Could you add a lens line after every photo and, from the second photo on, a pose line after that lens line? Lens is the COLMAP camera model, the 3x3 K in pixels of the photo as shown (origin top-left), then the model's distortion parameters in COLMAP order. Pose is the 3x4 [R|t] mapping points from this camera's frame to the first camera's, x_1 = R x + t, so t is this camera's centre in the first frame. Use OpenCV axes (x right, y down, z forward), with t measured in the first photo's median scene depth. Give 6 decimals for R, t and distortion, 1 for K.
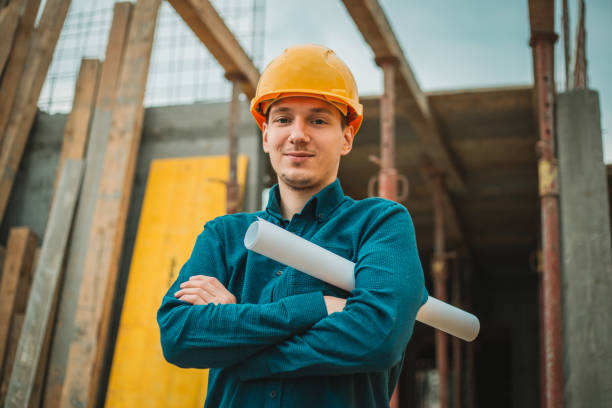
lens RADIAL K [[951.3, 0, 306.0], [0, 951.3, 204.0], [0, 0, 1]] dist [-0.148421, 0.126369]
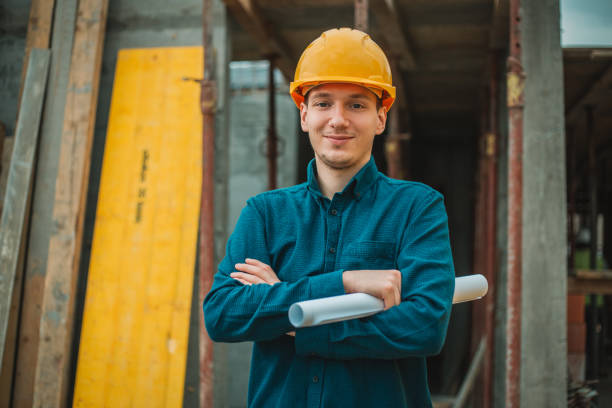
lens RADIAL K [[951.3, 0, 306.0], [0, 951.3, 204.0], [0, 0, 1]] dist [-0.148421, 0.126369]
pose [[0.994869, -0.006416, 0.100971, -0.076055], [-0.013269, 0.981094, 0.193078, -0.092112], [-0.100301, -0.193427, 0.975974, -0.030356]]
